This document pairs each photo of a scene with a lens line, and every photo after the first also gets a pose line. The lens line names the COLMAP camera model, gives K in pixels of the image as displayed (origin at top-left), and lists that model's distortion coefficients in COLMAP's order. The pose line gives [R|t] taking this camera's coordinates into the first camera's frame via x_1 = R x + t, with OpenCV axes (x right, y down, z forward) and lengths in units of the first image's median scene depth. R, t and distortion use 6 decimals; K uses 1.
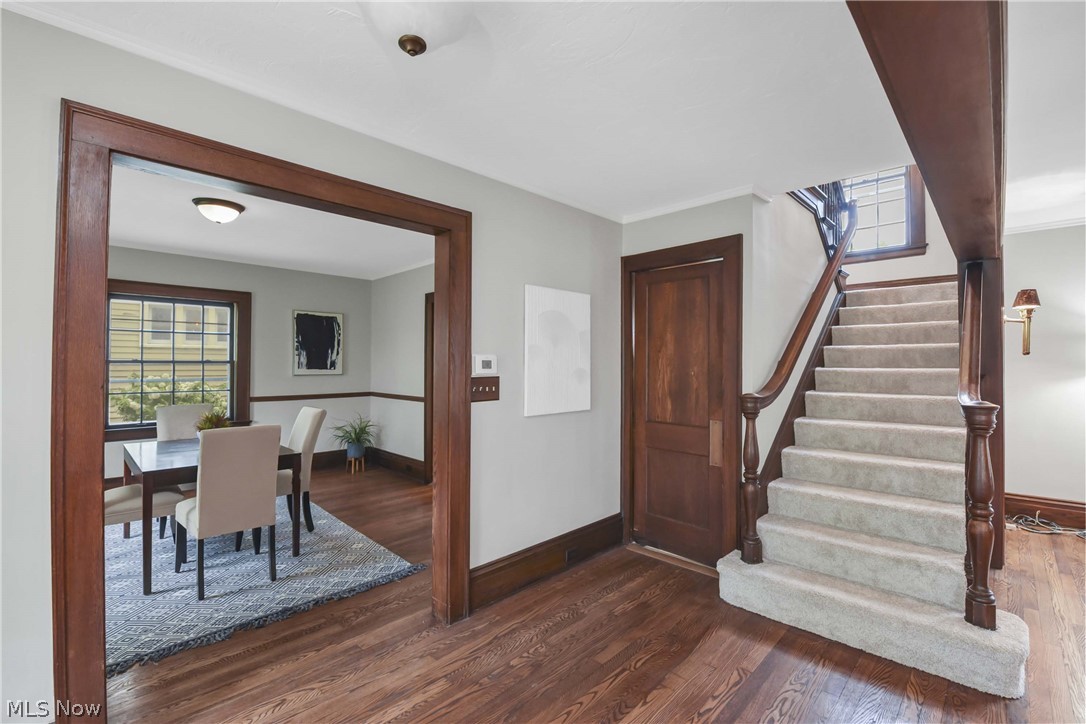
lens RADIAL K [[477.2, 0, 545.5], [0, 477.2, 362.4], [0, 0, 1]] dist [-0.003933, -0.002782]
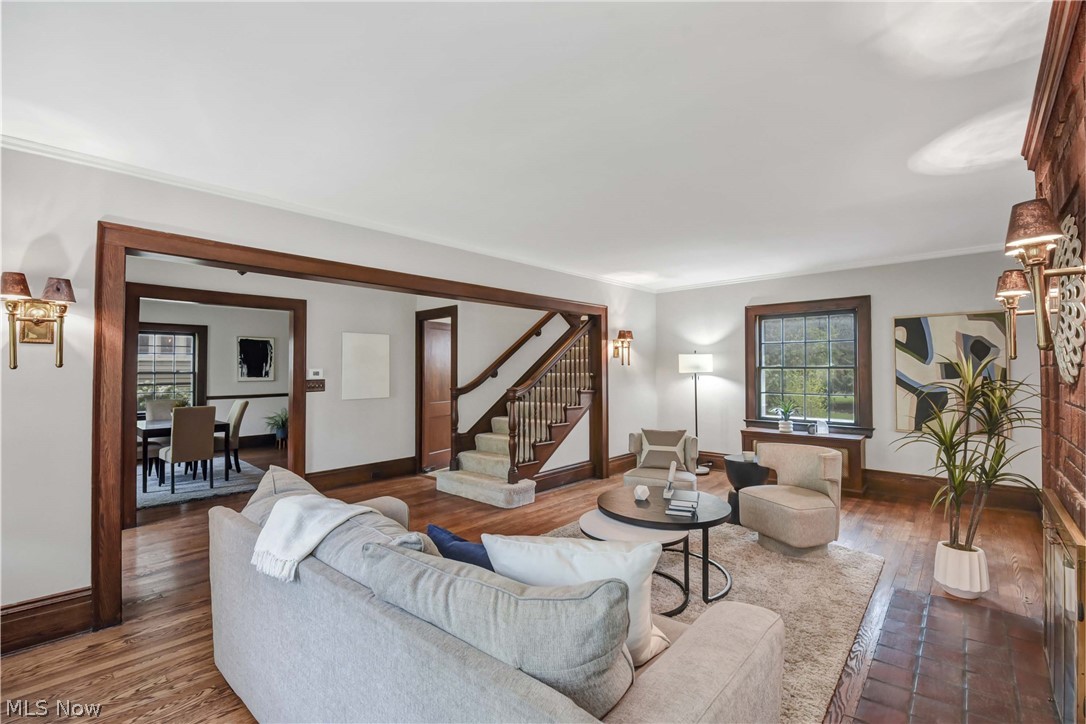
lens RADIAL K [[477.2, 0, 540.7], [0, 477.2, 360.1], [0, 0, 1]] dist [-0.003933, -0.002782]
pose [[0.999401, -0.008710, 0.033491, 0.467314], [0.009303, 0.999802, -0.017593, -0.005241], [-0.033331, 0.017894, 0.999284, -0.651429]]
